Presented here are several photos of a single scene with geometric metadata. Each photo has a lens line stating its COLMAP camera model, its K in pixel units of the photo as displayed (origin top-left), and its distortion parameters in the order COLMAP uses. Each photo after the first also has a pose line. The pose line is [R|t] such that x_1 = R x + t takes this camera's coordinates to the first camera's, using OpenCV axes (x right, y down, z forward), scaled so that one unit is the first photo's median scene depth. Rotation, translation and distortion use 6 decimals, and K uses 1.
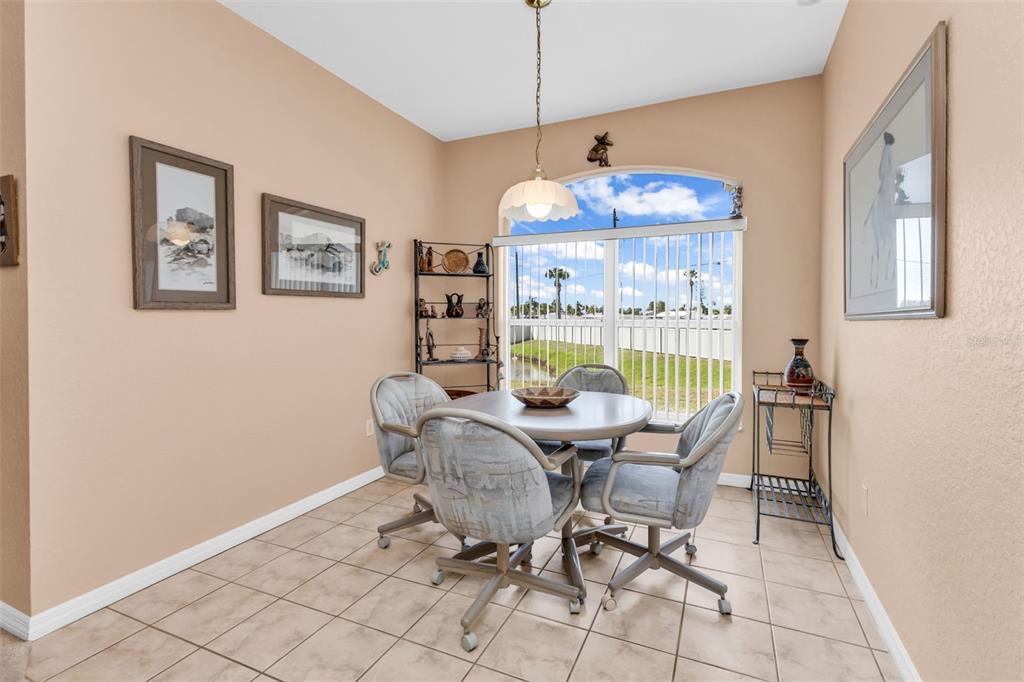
lens RADIAL K [[472.0, 0, 510.4], [0, 472.0, 323.6], [0, 0, 1]] dist [0.000974, -0.000002]
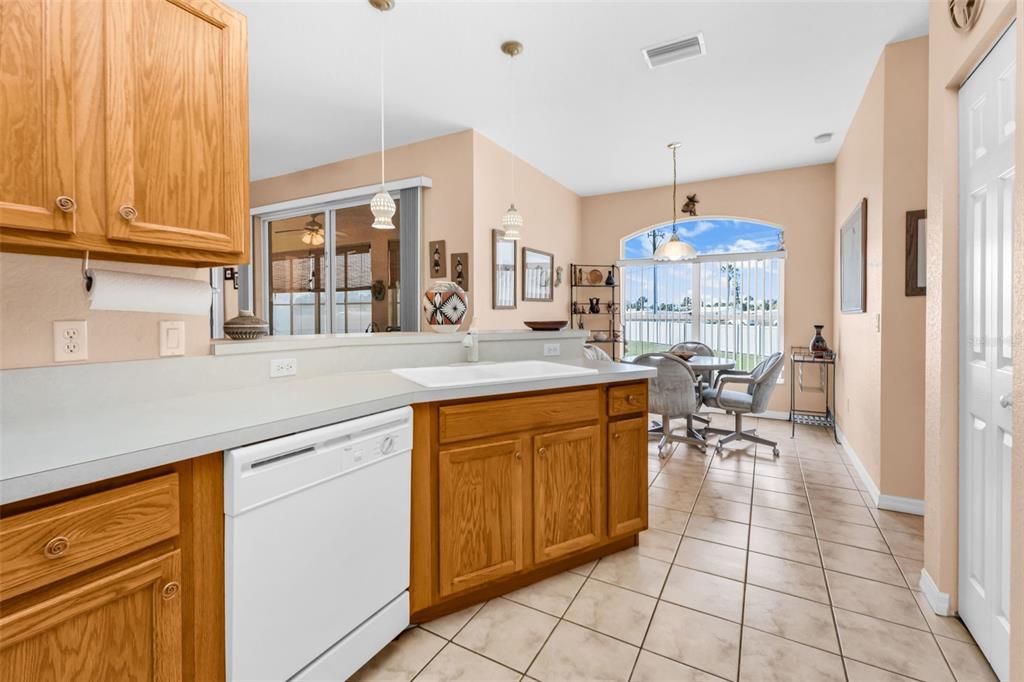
lens RADIAL K [[448.7, 0, 532.4], [0, 448.7, 319.7], [0, 0, 1]] dist [-0.003736, -0.000729]
pose [[0.998578, -0.001194, -0.053306, -0.252935], [0.001353, 0.999995, 0.002953, 0.004239], [0.053302, -0.003021, 0.998574, -0.507562]]
